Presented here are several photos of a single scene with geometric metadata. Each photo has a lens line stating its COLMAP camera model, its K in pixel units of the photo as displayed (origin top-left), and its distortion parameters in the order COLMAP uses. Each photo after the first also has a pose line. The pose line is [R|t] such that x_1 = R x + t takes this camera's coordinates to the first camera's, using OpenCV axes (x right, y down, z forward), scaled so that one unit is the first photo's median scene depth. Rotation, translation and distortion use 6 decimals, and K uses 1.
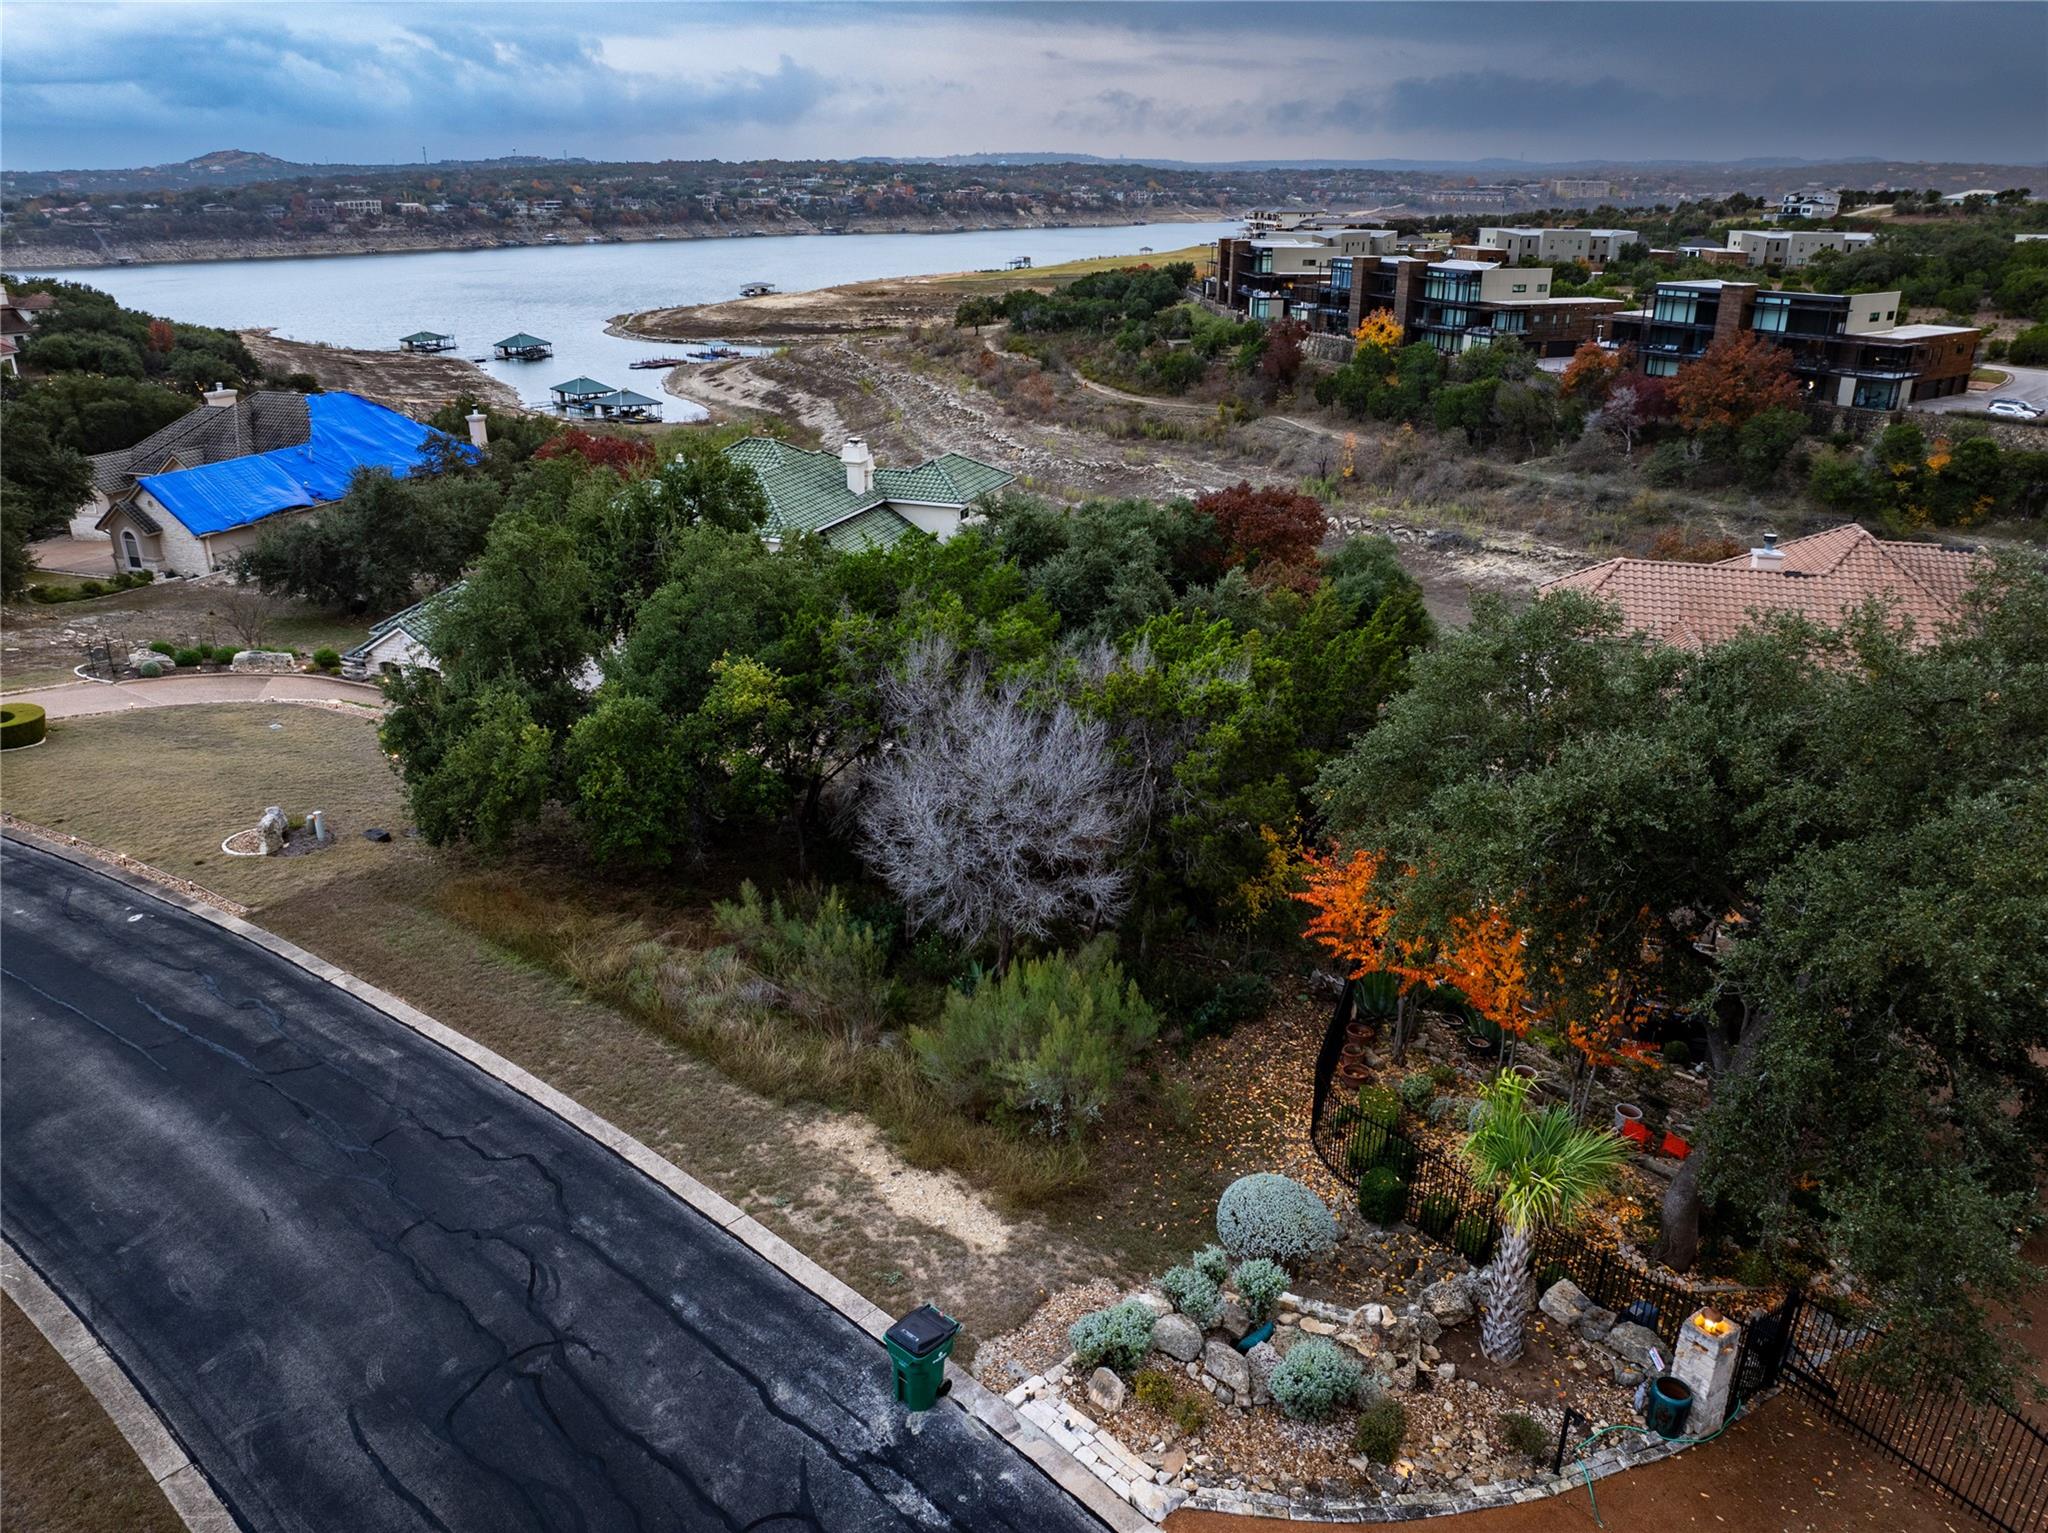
lens RADIAL K [[1438.0, 0, 1031.2], [0, 1438.0, 754.1], [0, 0, 1]] dist [-0.034864, -0.007133]
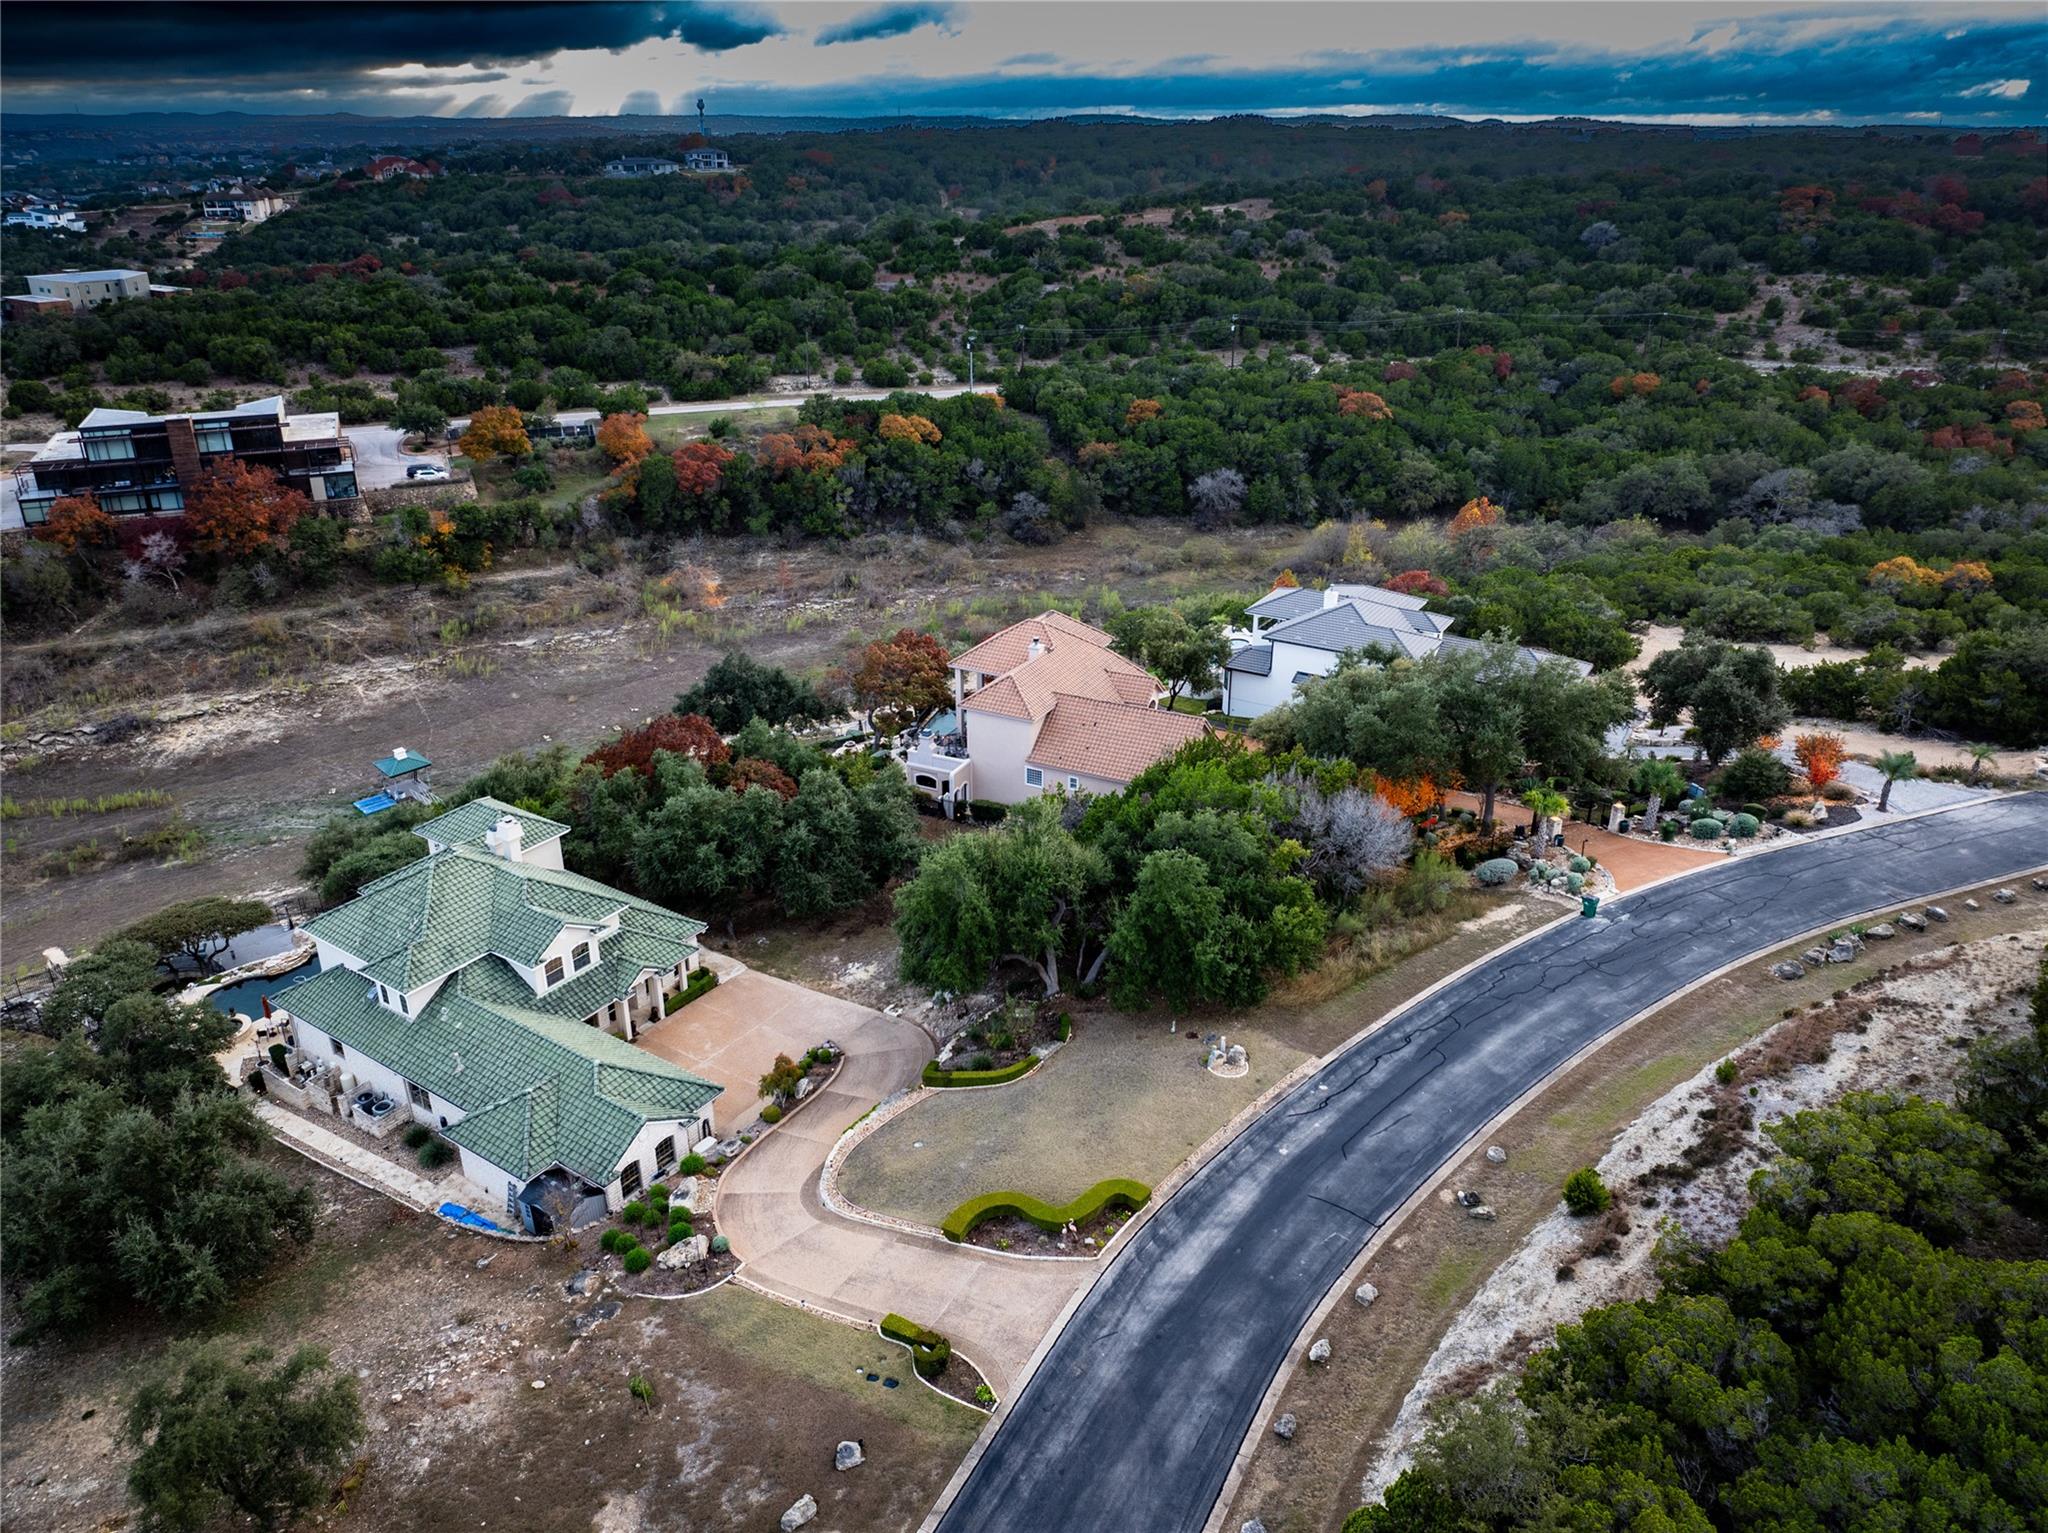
lens RADIAL K [[1438.0, 0, 1031.2], [0, 1438.0, 754.1], [0, 0, 1]] dist [-0.034864, -0.007133]
pose [[0.223007, -0.391296, 0.892836, -0.329298], [0.359701, 0.884298, 0.297711, -0.147065], [-0.906026, 0.254762, 0.337954, 0.080909]]
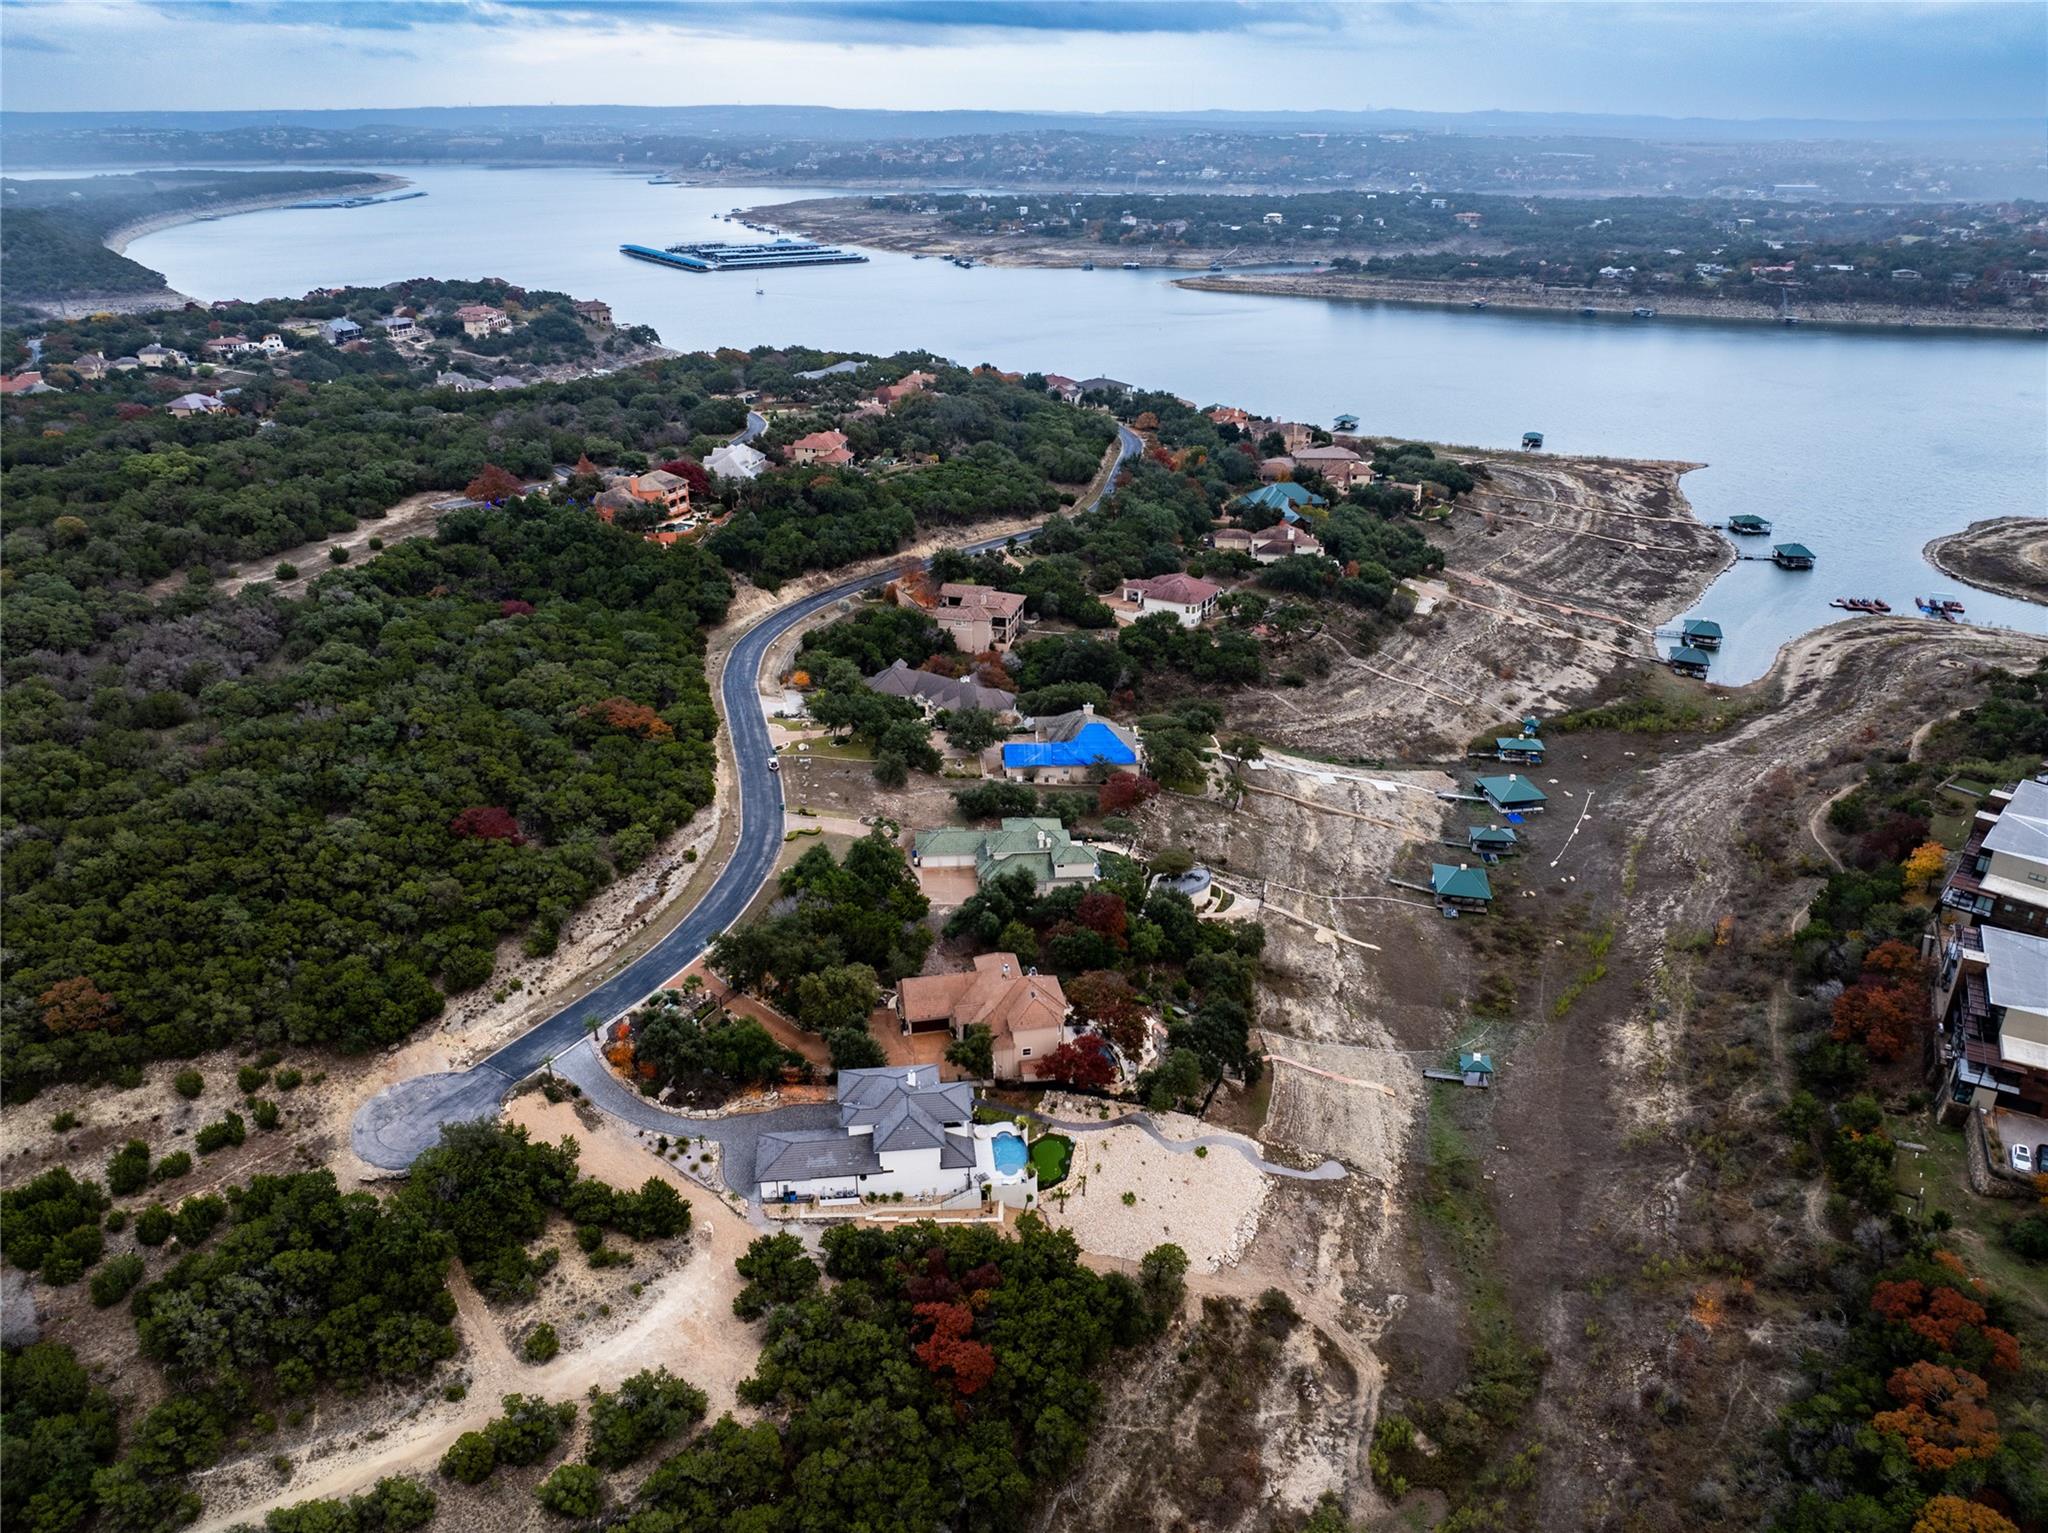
lens RADIAL K [[1435.2, 0, 1029.0], [0, 1435.2, 758.2], [0, 0, 1]] dist [-0.034809, -0.007466]
pose [[0.417319, 0.376046, -0.827306, 0.846907], [-0.338696, 0.909137, 0.242393, -0.388547], [0.843285, 0.179050, 0.506765, -0.248512]]
